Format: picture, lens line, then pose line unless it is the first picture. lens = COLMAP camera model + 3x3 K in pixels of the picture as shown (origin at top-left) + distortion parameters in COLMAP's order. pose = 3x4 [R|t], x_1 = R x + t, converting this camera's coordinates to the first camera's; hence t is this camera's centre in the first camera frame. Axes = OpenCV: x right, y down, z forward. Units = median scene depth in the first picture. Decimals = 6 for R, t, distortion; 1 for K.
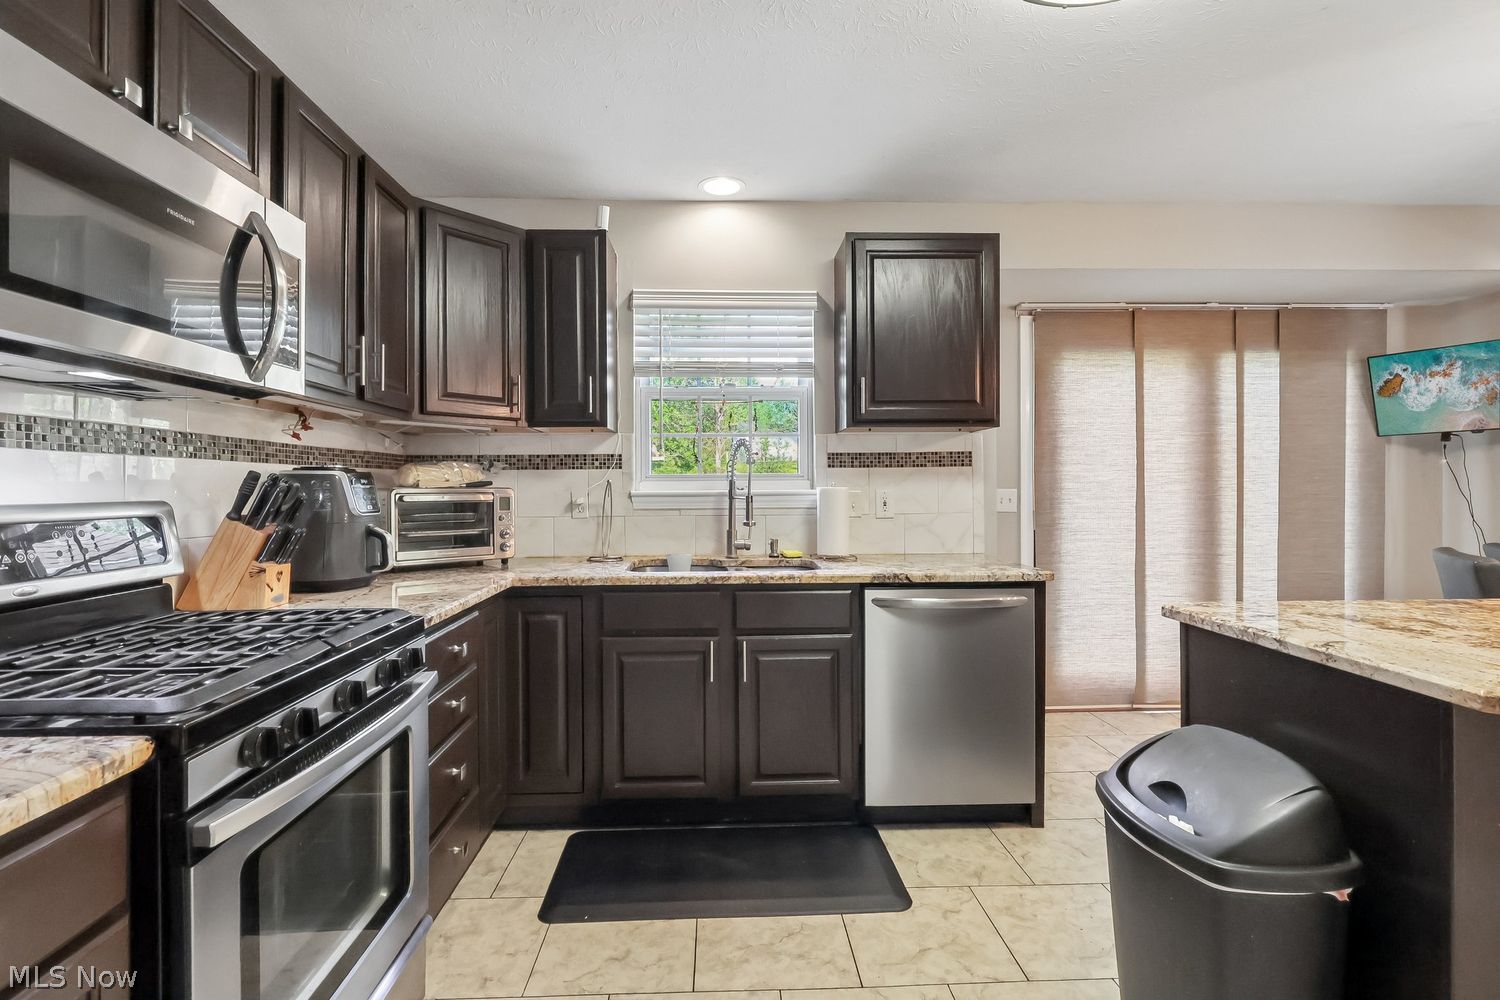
lens RADIAL K [[705.0, 0, 740.8], [0, 705.0, 492.8], [0, 0, 1]] dist [0.013332, 0.000171]
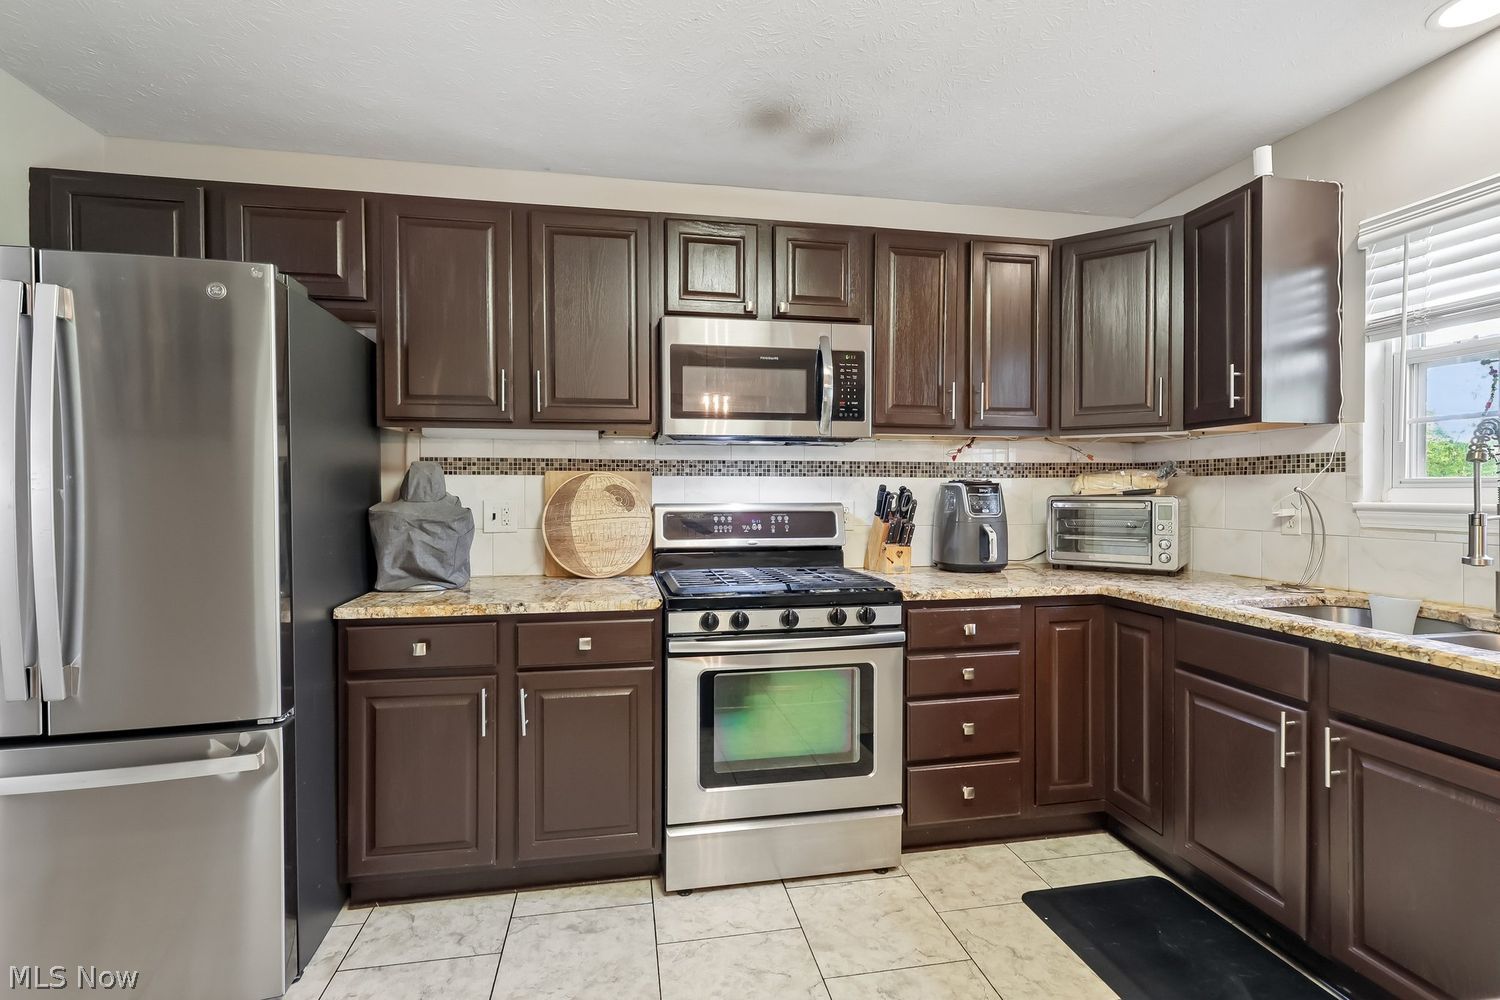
lens RADIAL K [[705.0, 0, 740.8], [0, 705.0, 492.8], [0, 0, 1]] dist [0.013332, 0.000171]
pose [[0.146512, 0.008827, -0.989170, 0.590433], [-0.006562, 0.999947, 0.007952, -0.017194], [0.989187, 0.005325, 0.146562, 0.332921]]
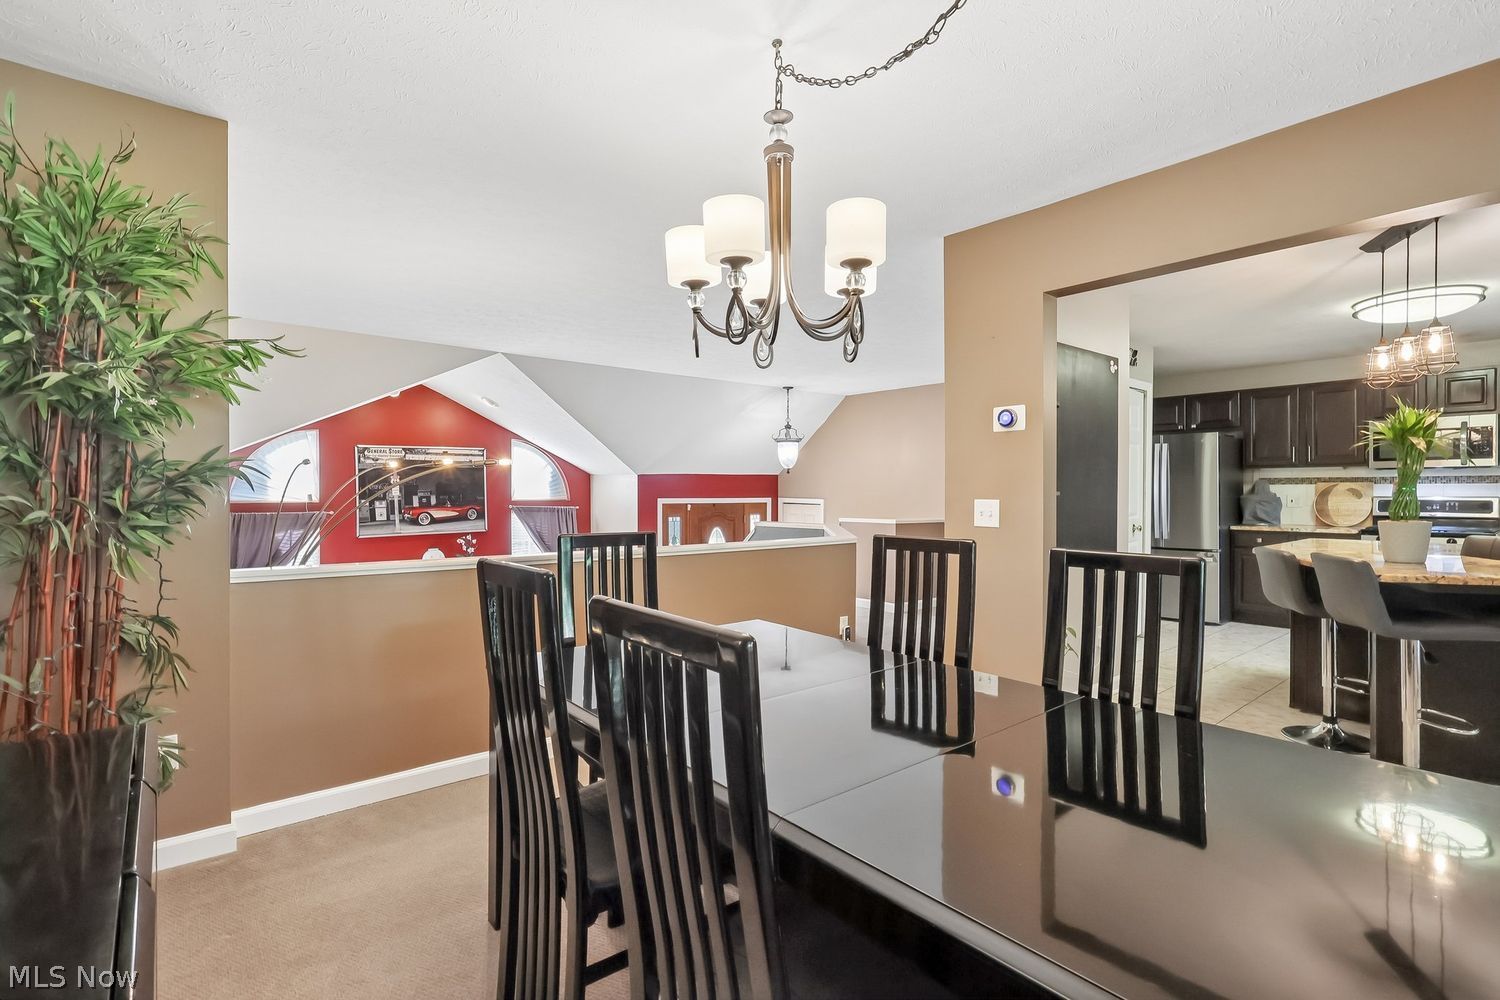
lens RADIAL K [[706.7, 0, 750.8], [0, 706.7, 493.7], [0, 0, 1]] dist [0.000443, -0.000011]
pose [[-0.793772, 0.005107, -0.608195, 2.836978], [-0.001231, 0.999949, 0.010003, -0.022440], [0.608215, 0.008689, -0.793725, 1.027723]]
